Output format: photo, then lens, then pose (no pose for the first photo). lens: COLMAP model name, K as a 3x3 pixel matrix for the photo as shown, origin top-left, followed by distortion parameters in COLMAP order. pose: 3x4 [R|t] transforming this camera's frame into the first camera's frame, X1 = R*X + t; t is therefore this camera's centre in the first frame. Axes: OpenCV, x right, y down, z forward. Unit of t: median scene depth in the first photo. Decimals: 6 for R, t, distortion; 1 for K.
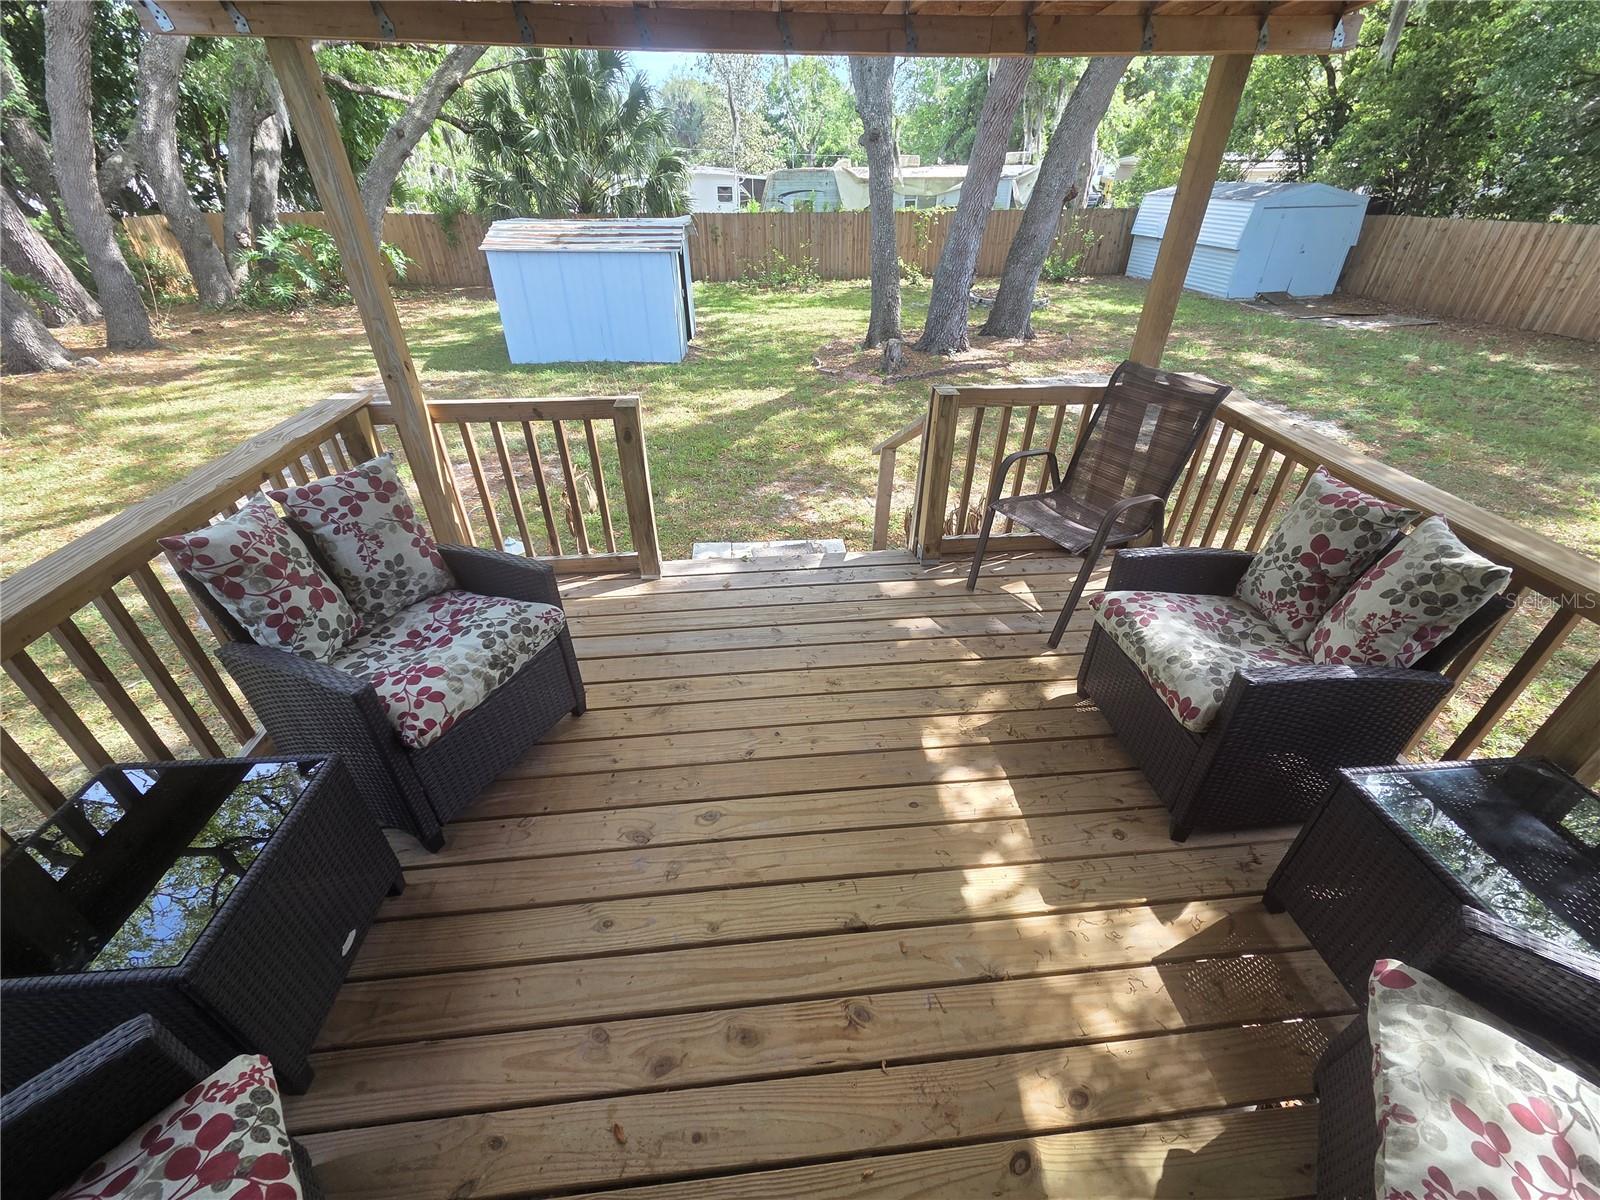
lens RADIAL K [[651.3, 0, 806.4], [0, 651.3, 603.3], [0, 0, 1]] dist [0.009909, -0.003818]
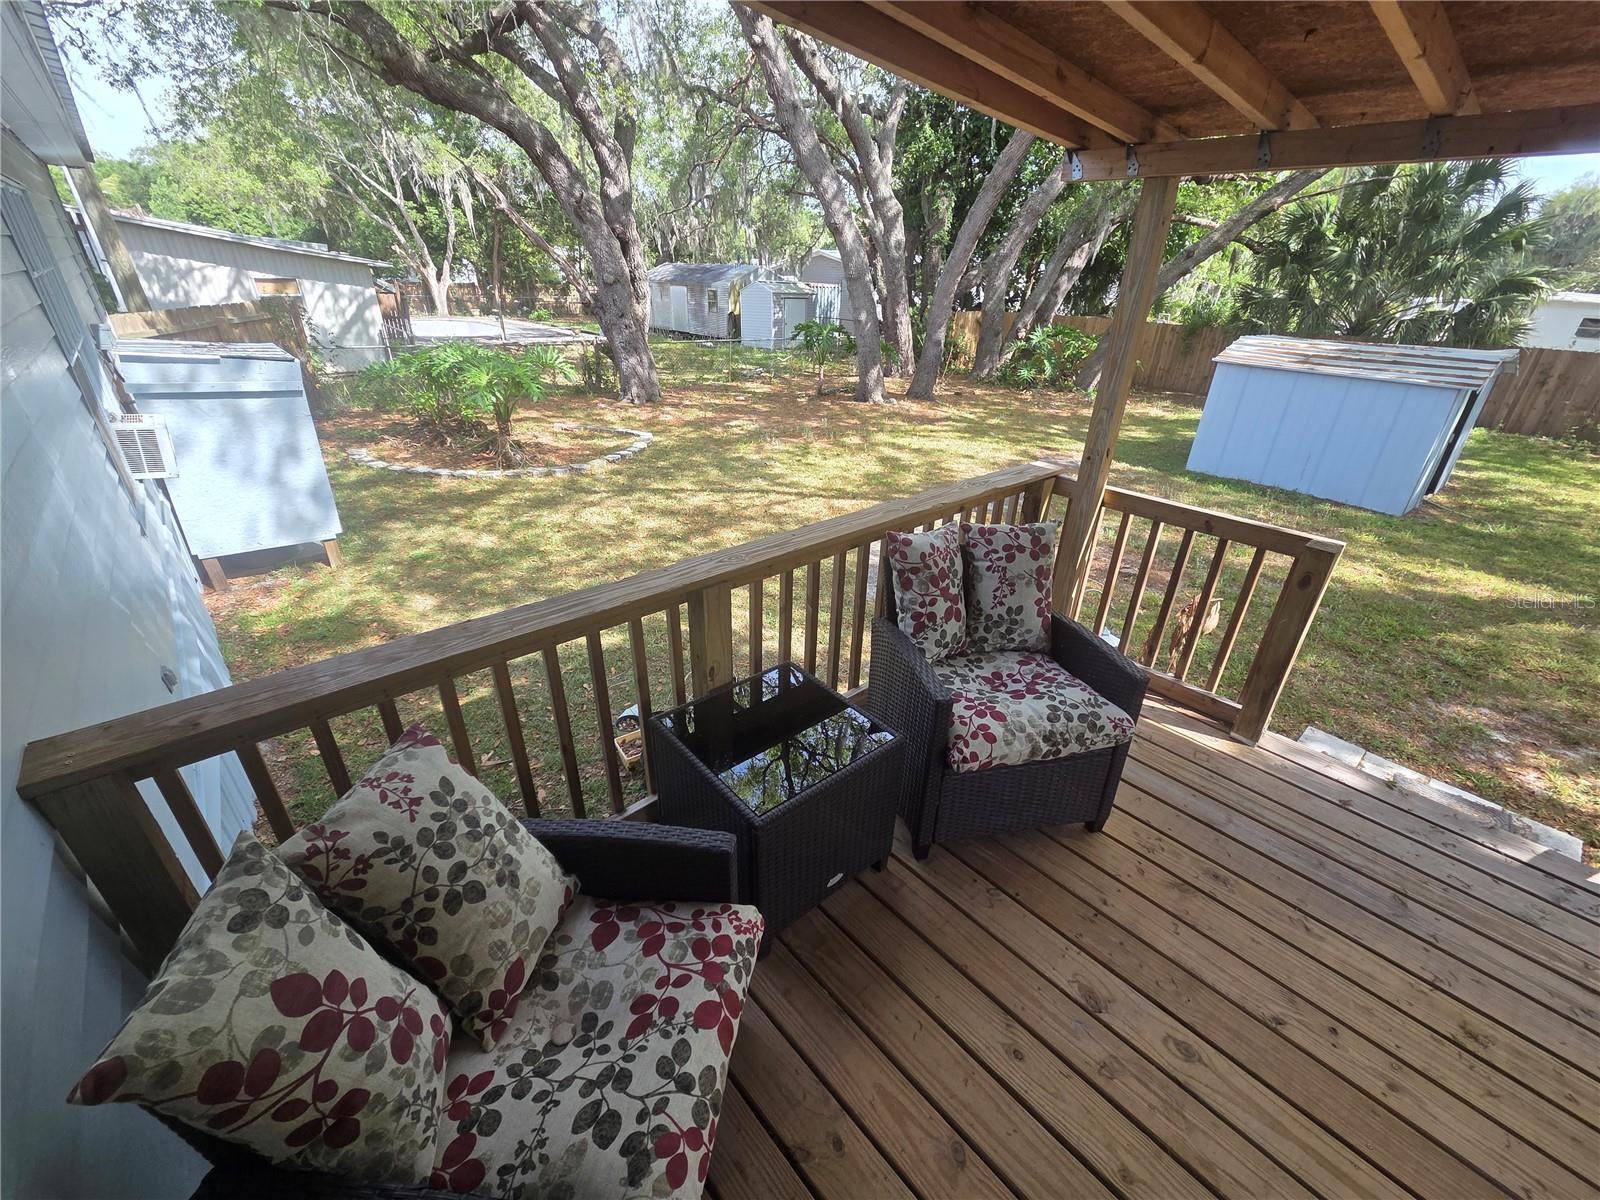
lens RADIAL K [[651.4, 0, 803.2], [0, 651.4, 603.4], [0, 0, 1]] dist [0.009011, -0.003050]
pose [[0.589283, 0.377553, -0.714282, -0.039710], [-0.468656, 0.879890, 0.078448, 0.005197], [0.658108, 0.288524, 0.695448, -0.003732]]
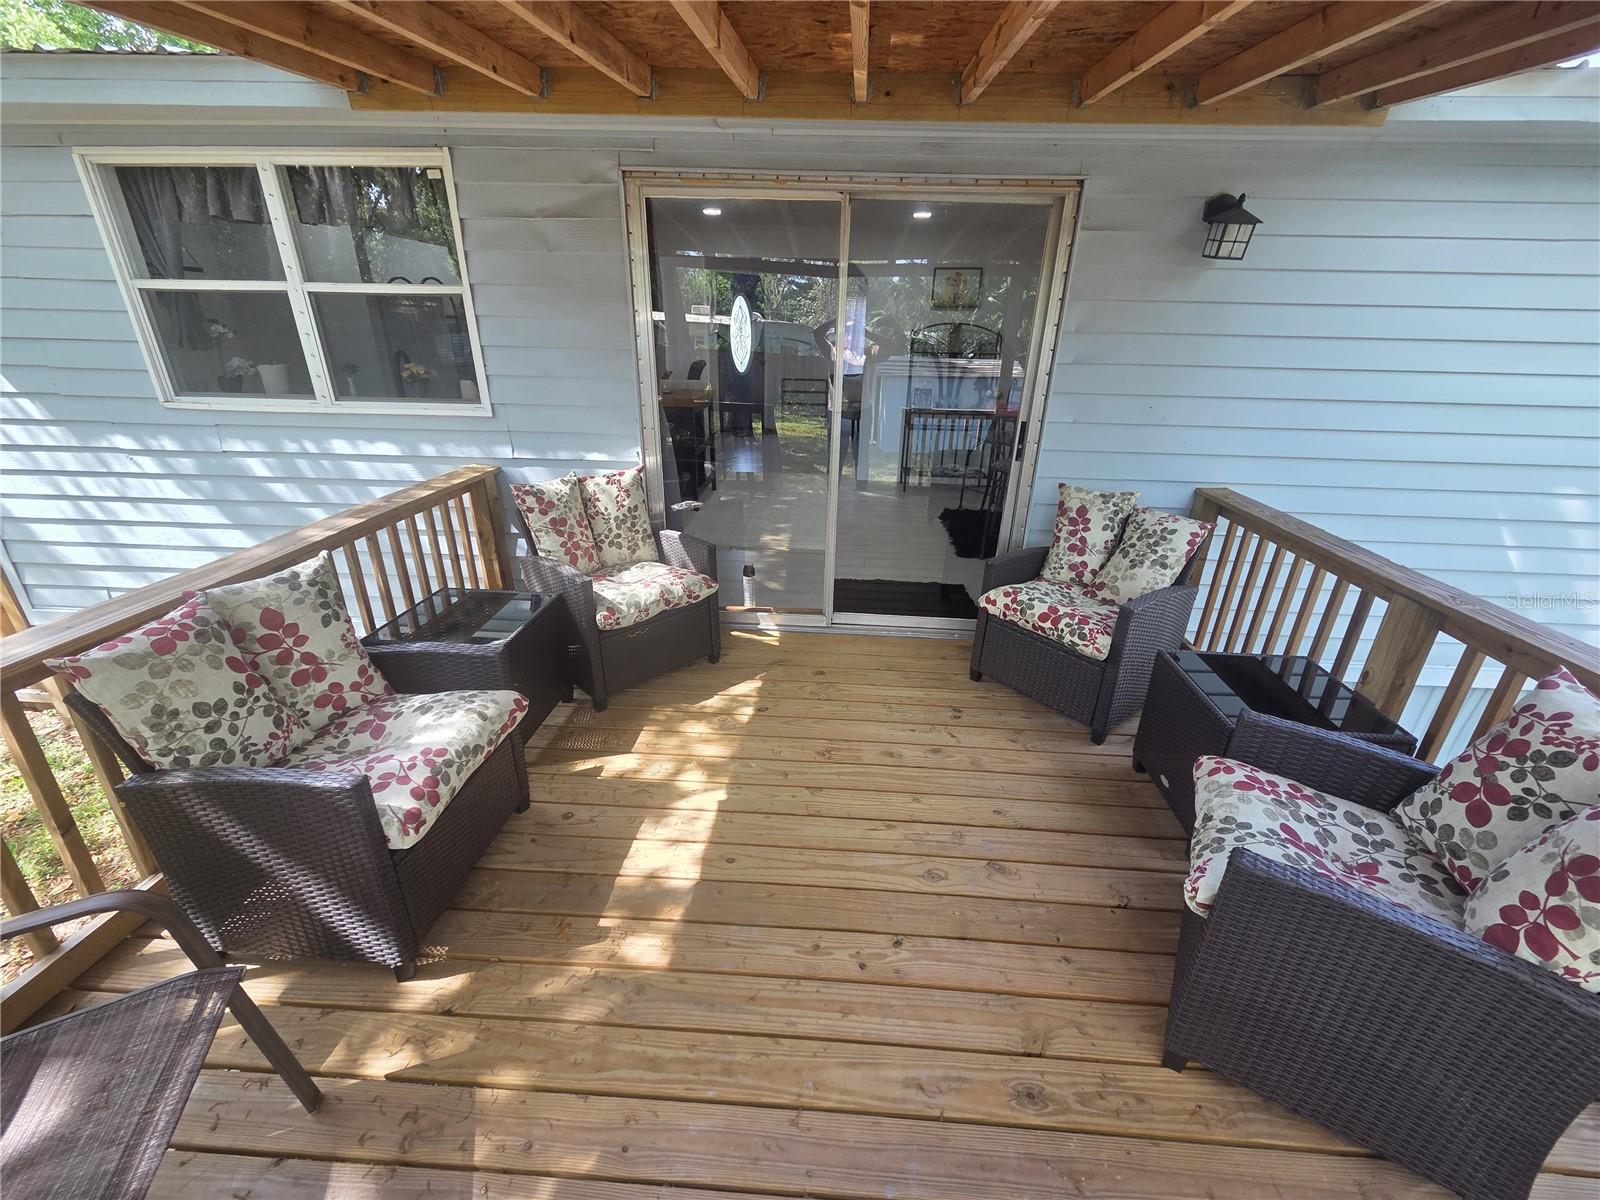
lens RADIAL K [[658.9, 0, 800.0], [0, 658.9, 600.0], [0, 0, 1]] dist [0.006354, 0.001172]
pose [[-0.985668, -0.087879, 0.143998, -0.036639], [0.070705, 0.559796, 0.825608, -0.520729], [-0.153164, 0.823957, -0.545559, 0.839282]]
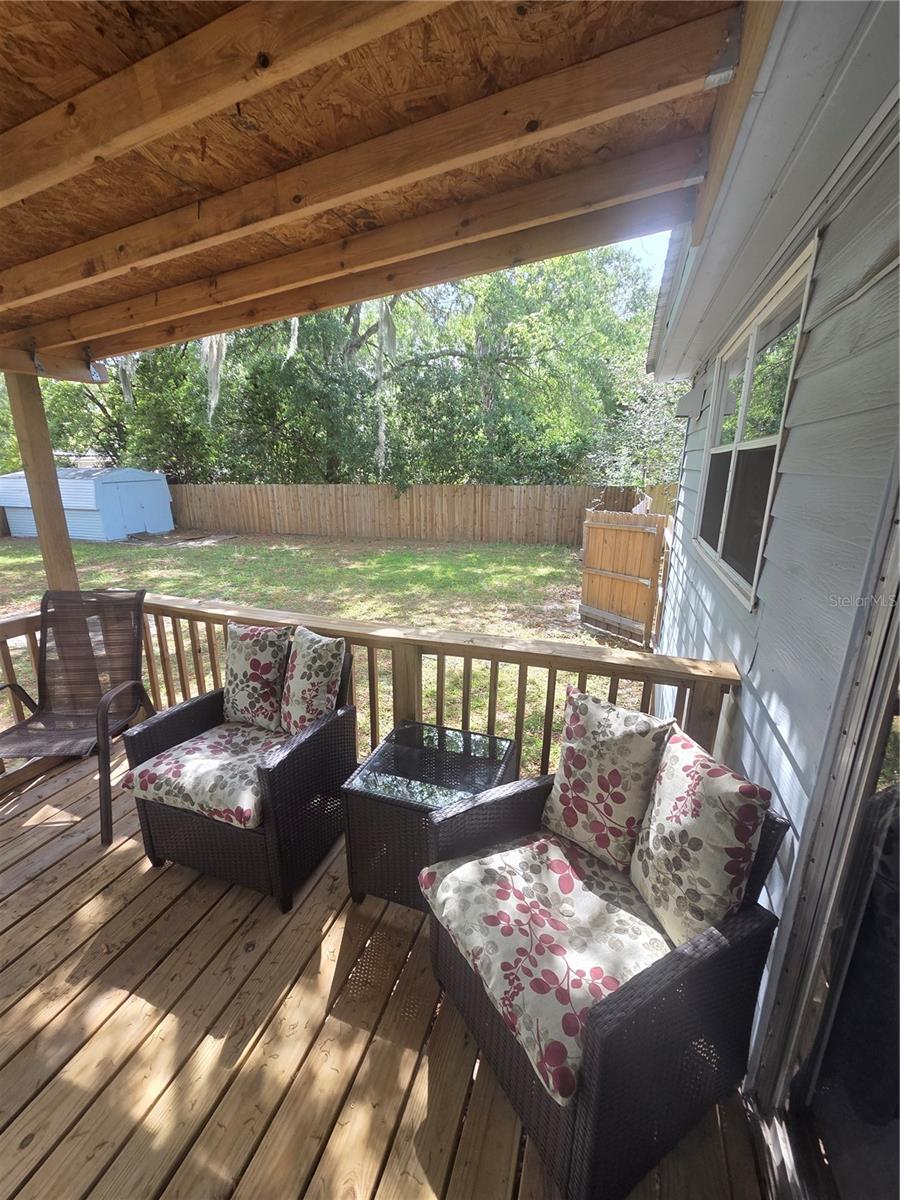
lens RADIAL K [[494.2, 0, 442.6], [0, 494.2, 607.5], [0, 0, 1]] dist [0.006354, 0.001172]
pose [[0.428406, -0.256430, 0.866436, 0.014552], [0.500559, 0.865659, 0.008700, 0.000338], [-0.752269, 0.429975, 0.499212, 0.036986]]
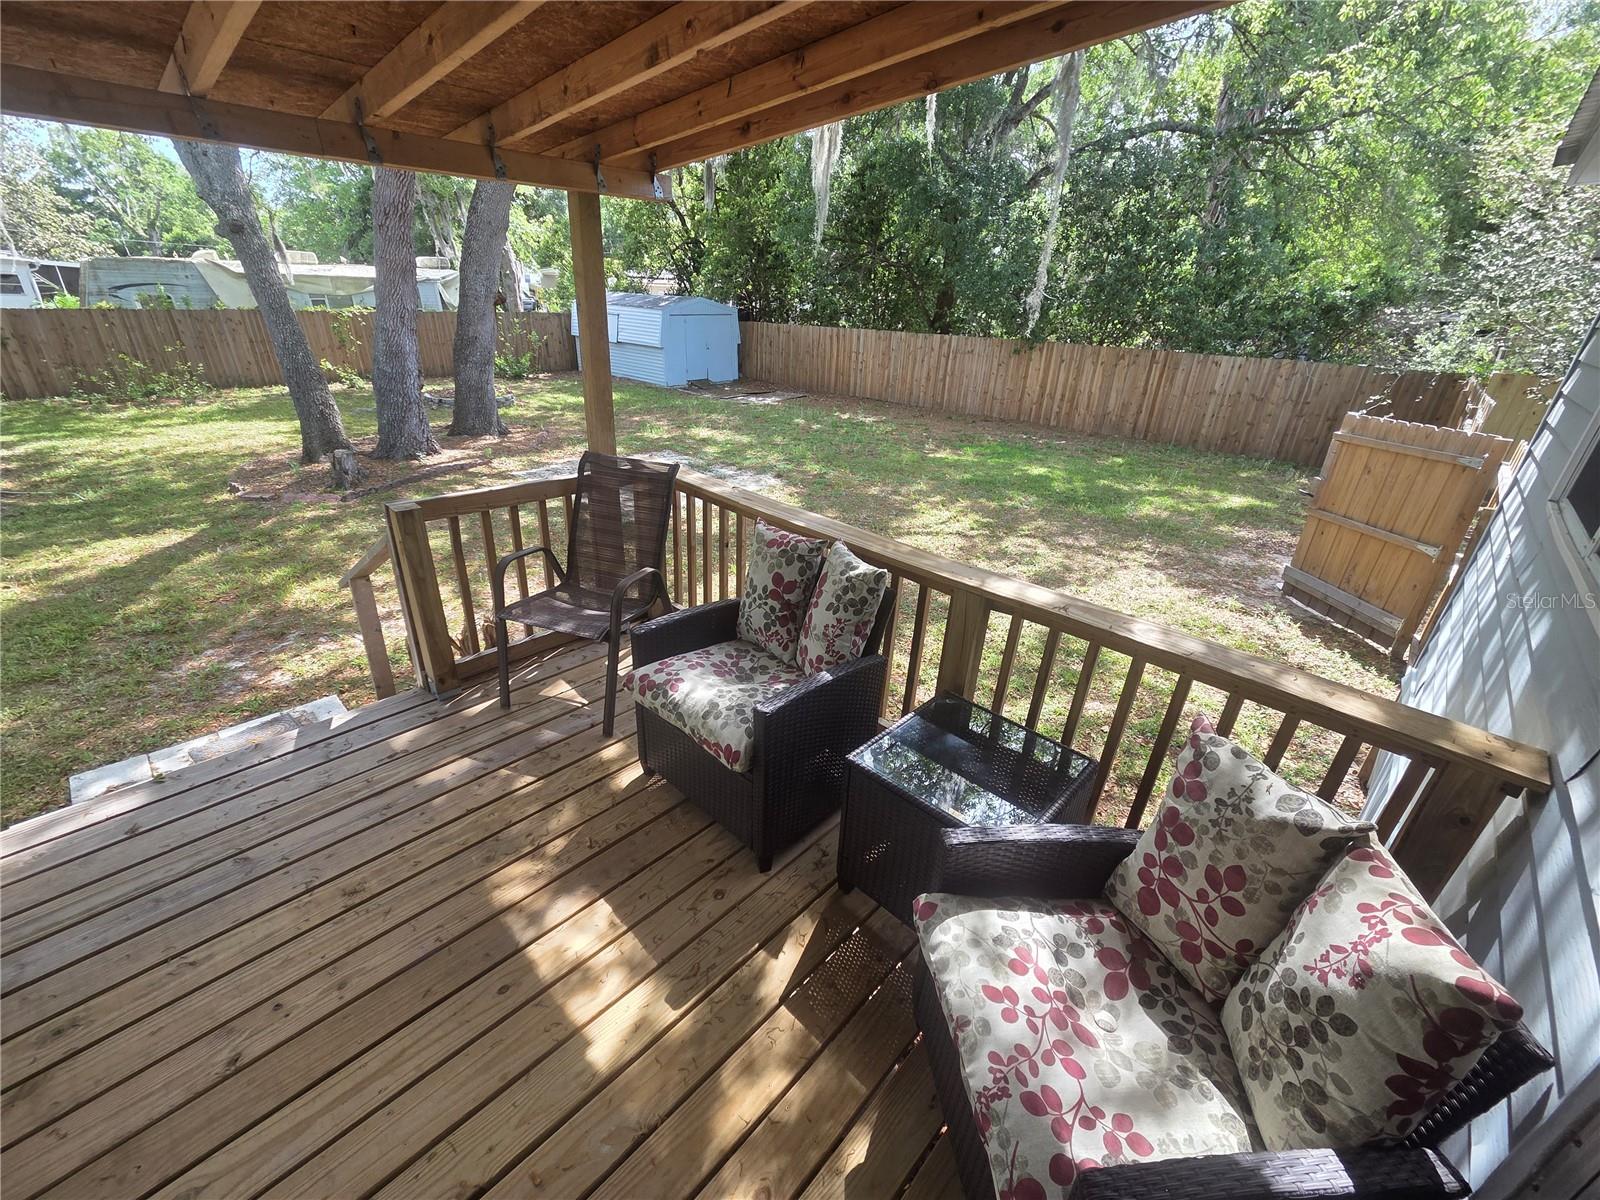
lens RADIAL K [[651.4, 0, 803.2], [0, 651.4, 603.4], [0, 0, 1]] dist [0.009011, -0.003050]
pose [[0.751601, -0.254600, 0.608502, 0.048519], [0.327529, 0.944796, -0.009247, -0.015183], [-0.572556, 0.206252, 0.793498, 0.015617]]
